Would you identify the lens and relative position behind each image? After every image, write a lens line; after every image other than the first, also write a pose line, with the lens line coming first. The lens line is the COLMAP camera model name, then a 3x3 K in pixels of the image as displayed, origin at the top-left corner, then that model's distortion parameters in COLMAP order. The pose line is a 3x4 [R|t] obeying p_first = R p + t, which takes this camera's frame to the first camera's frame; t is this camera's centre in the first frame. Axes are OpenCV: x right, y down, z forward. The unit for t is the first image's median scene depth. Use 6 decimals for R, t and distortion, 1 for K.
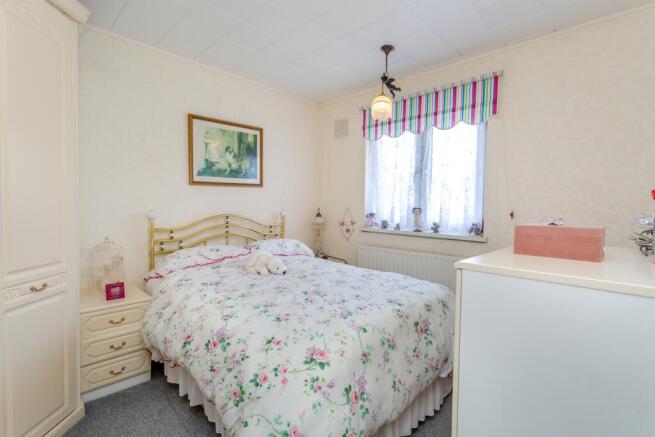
lens RADIAL K [[310.7, 0, 324.0], [0, 310.7, 215.8], [0, 0, 1]] dist [0.002417, 0.000102]
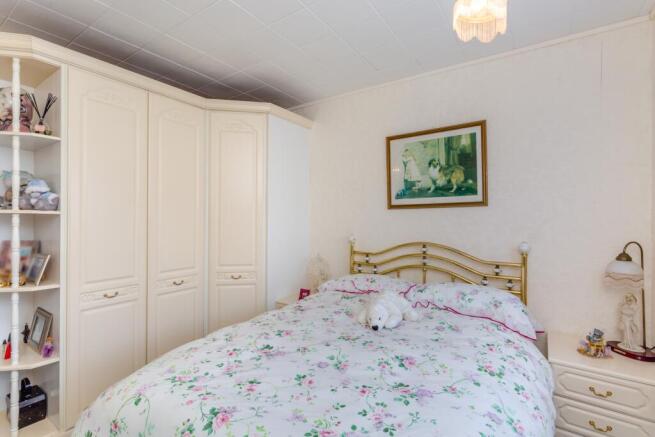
lens RADIAL K [[310.7, 0, 326.0], [0, 310.7, 217.6], [0, 0, 1]] dist [0.002417, 0.000102]
pose [[0.179647, -0.011168, -0.983668, 0.451860], [-0.038146, 0.999104, -0.018310, -0.045433], [0.982991, 0.040812, 0.179060, 0.594928]]
